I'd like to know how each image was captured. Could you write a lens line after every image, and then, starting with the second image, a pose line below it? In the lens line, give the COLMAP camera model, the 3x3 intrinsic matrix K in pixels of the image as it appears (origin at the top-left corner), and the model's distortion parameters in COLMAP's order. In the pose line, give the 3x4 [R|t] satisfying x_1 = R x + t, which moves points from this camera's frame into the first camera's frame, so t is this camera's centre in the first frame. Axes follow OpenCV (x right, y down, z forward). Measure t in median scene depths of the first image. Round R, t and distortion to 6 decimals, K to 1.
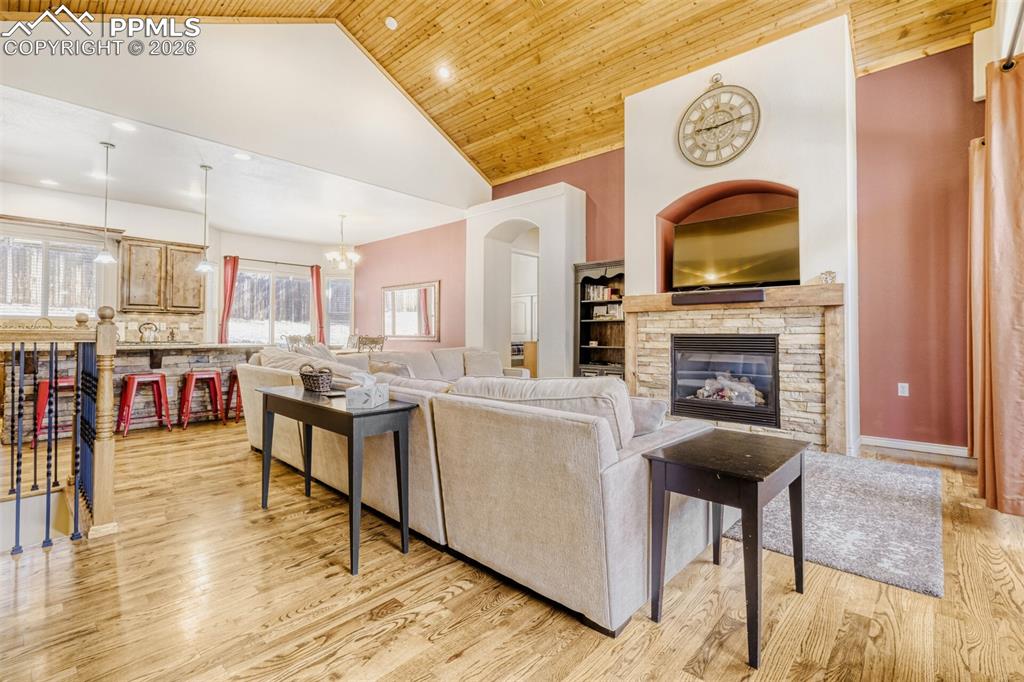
lens RADIAL K [[460.8, 0, 511.9], [0, 460.8, 327.3], [0, 0, 1]] dist [0.002456, 0.000182]
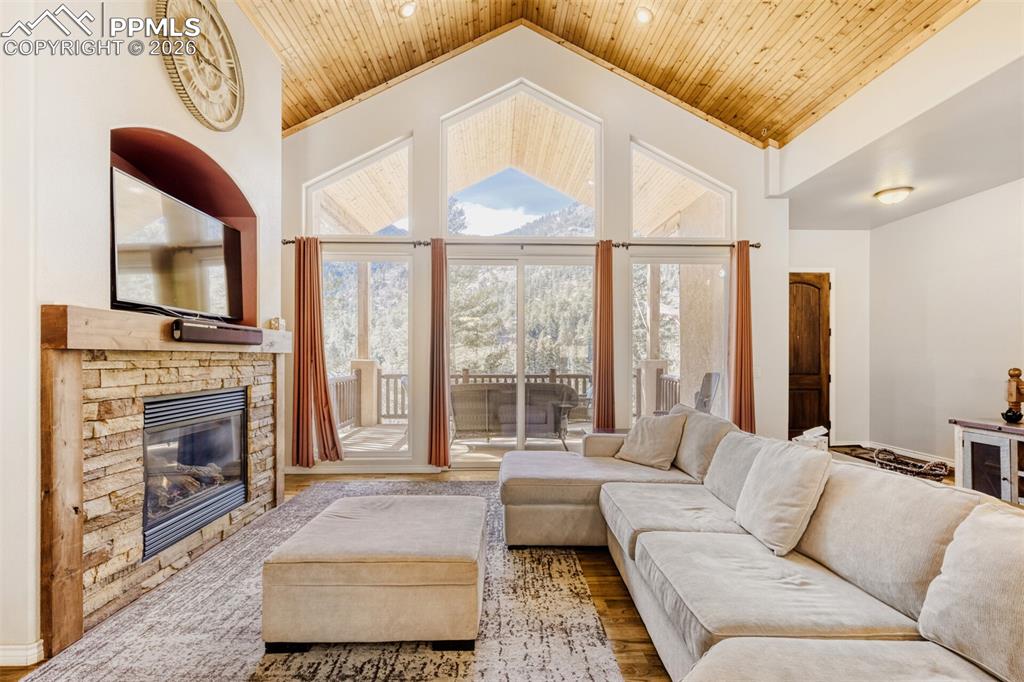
lens RADIAL K [[454.8, 0, 510.8], [0, 454.8, 357.4], [0, 0, 1]] dist [-0.001464, -0.000220]
pose [[-0.693003, -0.003085, 0.720928, -0.234852], [-0.014809, 0.999841, -0.009956, -0.025081], [-0.720782, -0.017576, -0.692939, 0.905736]]
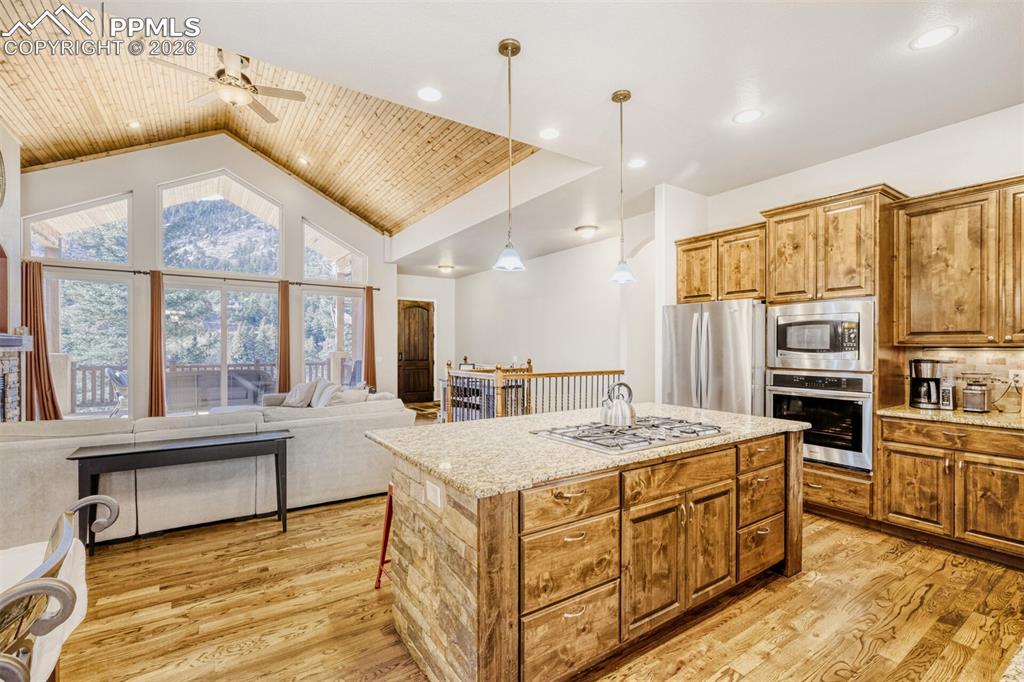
lens RADIAL K [[451.4, 0, 507.0], [0, 451.4, 348.6], [0, 0, 1]] dist [-0.002018, -0.000345]
pose [[-0.970580, -0.004463, 0.240737, -0.728814], [-0.007580, 0.999899, -0.012023, -0.034734], [-0.240659, -0.013494, -0.970516, 1.357183]]
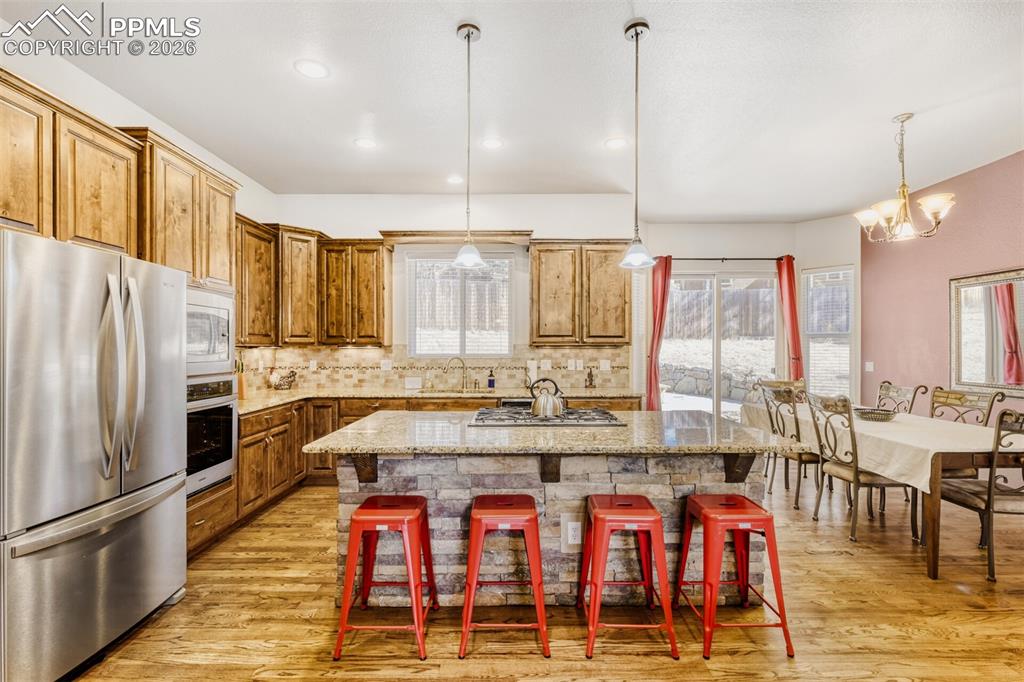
lens RADIAL K [[454.7, 0, 512.5], [0, 454.7, 348.2], [0, 0, 1]] dist [-0.002413, -0.000079]
pose [[0.675866, 0.000739, -0.737024, -0.400466], [0.014692, 0.999787, 0.014475, -0.048185], [0.736878, -0.020612, 0.675711, 0.580395]]
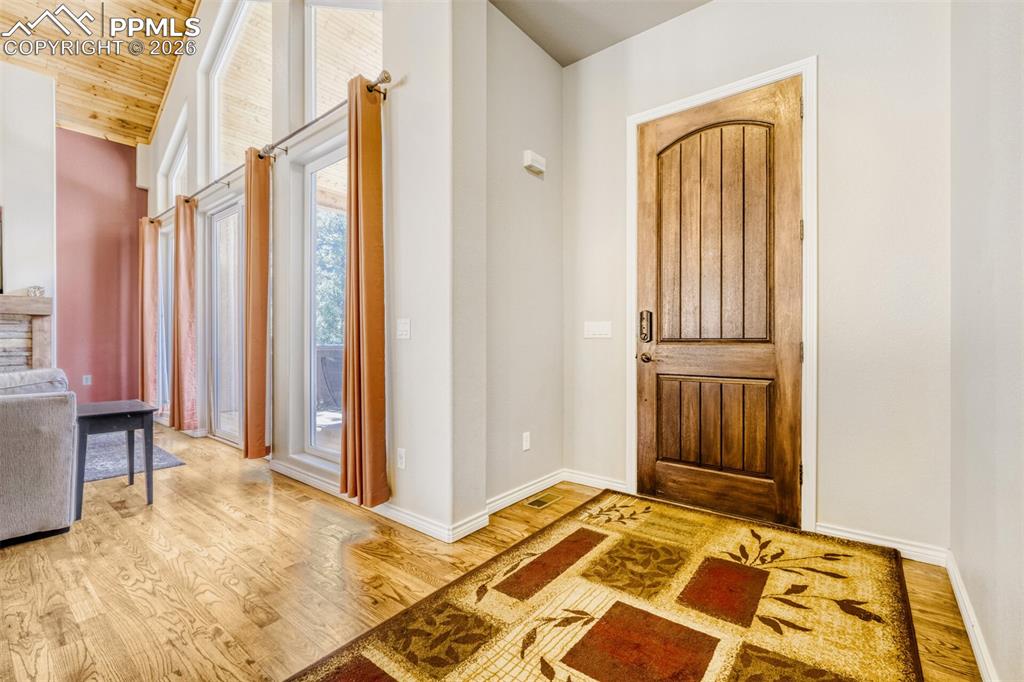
lens RADIAL K [[449.1, 0, 512.0], [0, 449.1, 341.0], [0, 0, 1]] dist [-0.001333, -0.000208]
pose [[-0.055684, -0.002254, 0.998446, -0.371838], [-0.019191, 0.999815, 0.001187, -0.002959], [-0.998264, -0.019095, -0.055717, -0.112183]]
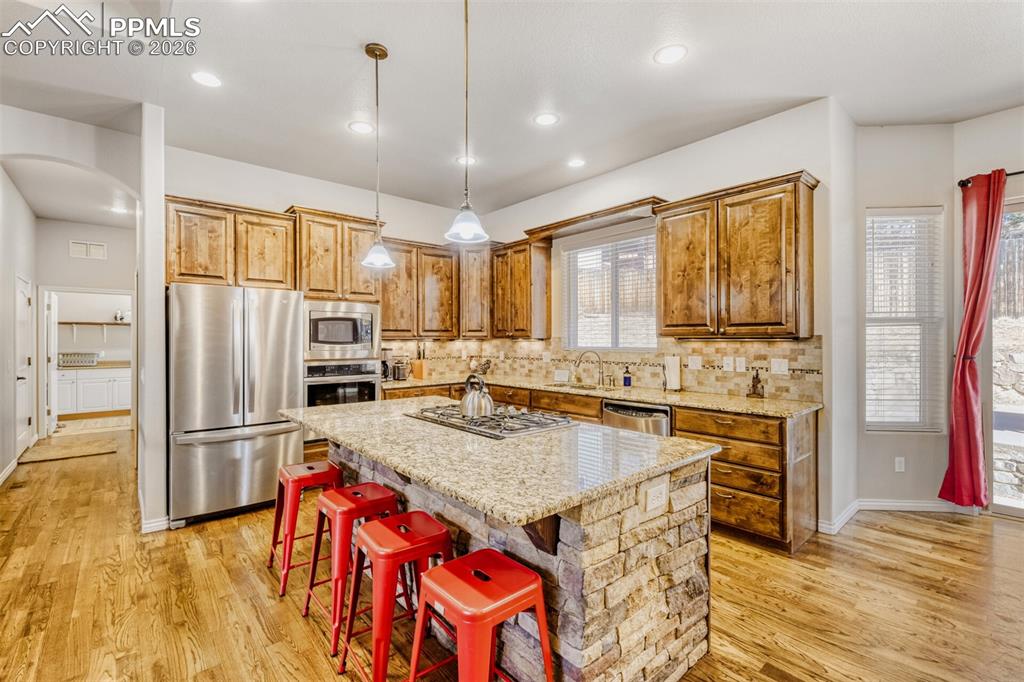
lens RADIAL K [[449.1, 0, 512.0], [0, 449.1, 341.0], [0, 0, 1]] dist [-0.001333, -0.000208]
pose [[-0.114281, 0.002558, -0.993445, -0.306971], [0.019748, 0.999805, 0.000303, -0.040559], [0.993252, -0.019584, -0.114309, 1.013147]]
